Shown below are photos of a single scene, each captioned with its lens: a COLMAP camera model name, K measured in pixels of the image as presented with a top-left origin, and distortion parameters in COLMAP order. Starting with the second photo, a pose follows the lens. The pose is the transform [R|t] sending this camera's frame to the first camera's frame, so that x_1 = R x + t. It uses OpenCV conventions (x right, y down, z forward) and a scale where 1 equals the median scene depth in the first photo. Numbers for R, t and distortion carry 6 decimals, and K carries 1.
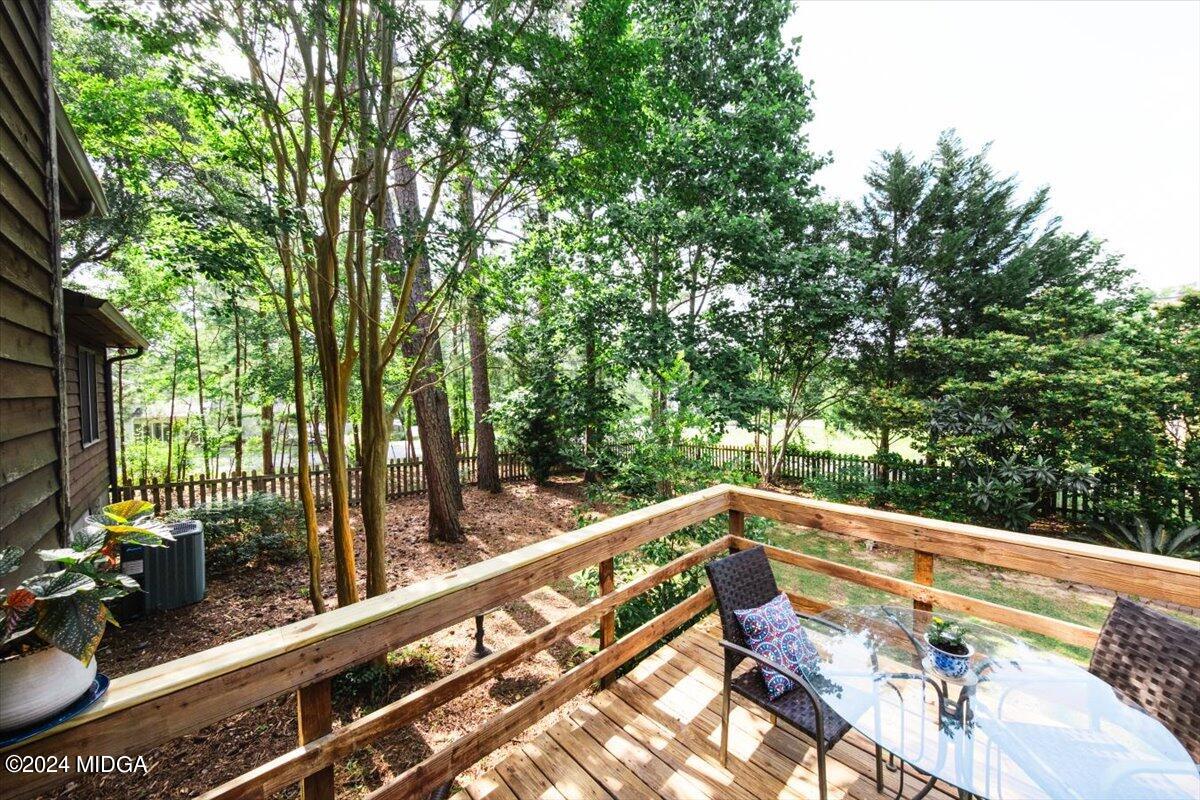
lens RADIAL K [[407.9, 0, 599.0], [0, 407.9, 397.1], [0, 0, 1]] dist [0.014273, -0.010050]
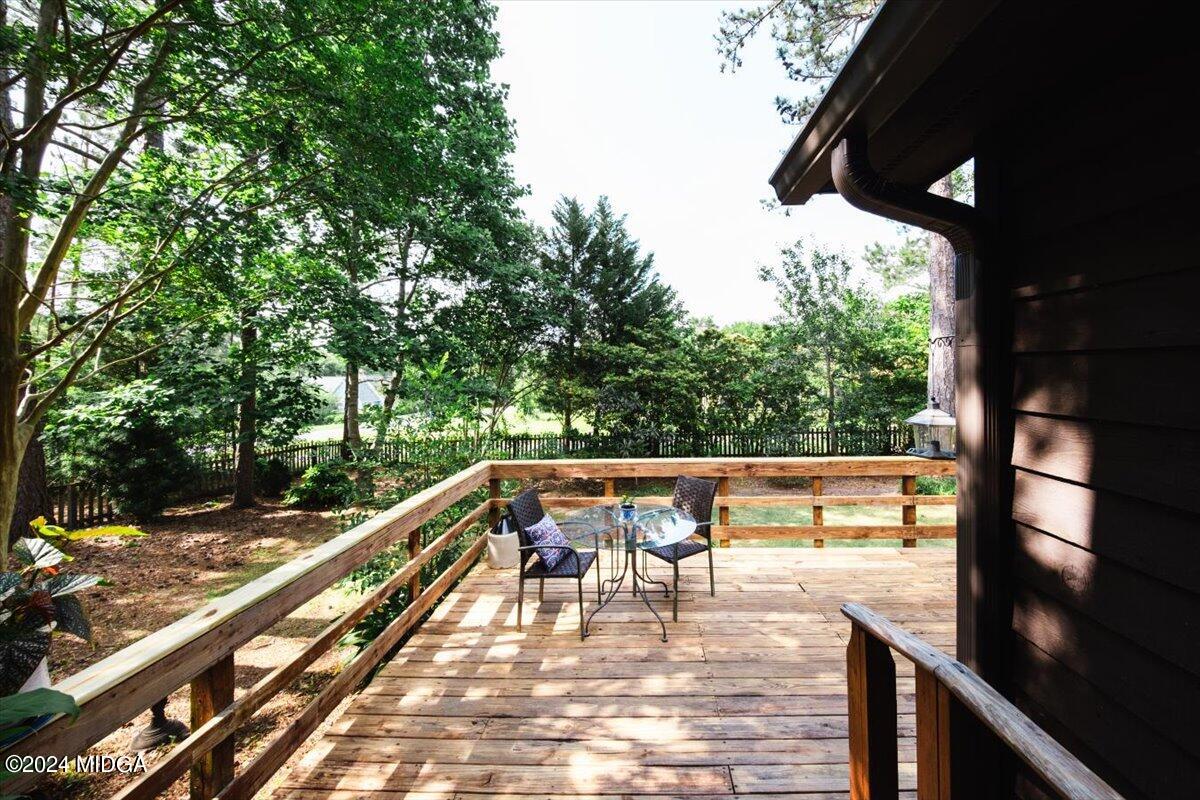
lens RADIAL K [[407.9, 0, 599.0], [0, 407.9, 397.1], [0, 0, 1]] dist [0.014273, -0.010050]
pose [[0.765563, -0.034373, 0.642442, -0.091741], [0.019620, 0.999355, 0.030089, -0.005314], [-0.643062, -0.010430, 0.765743, -0.079193]]
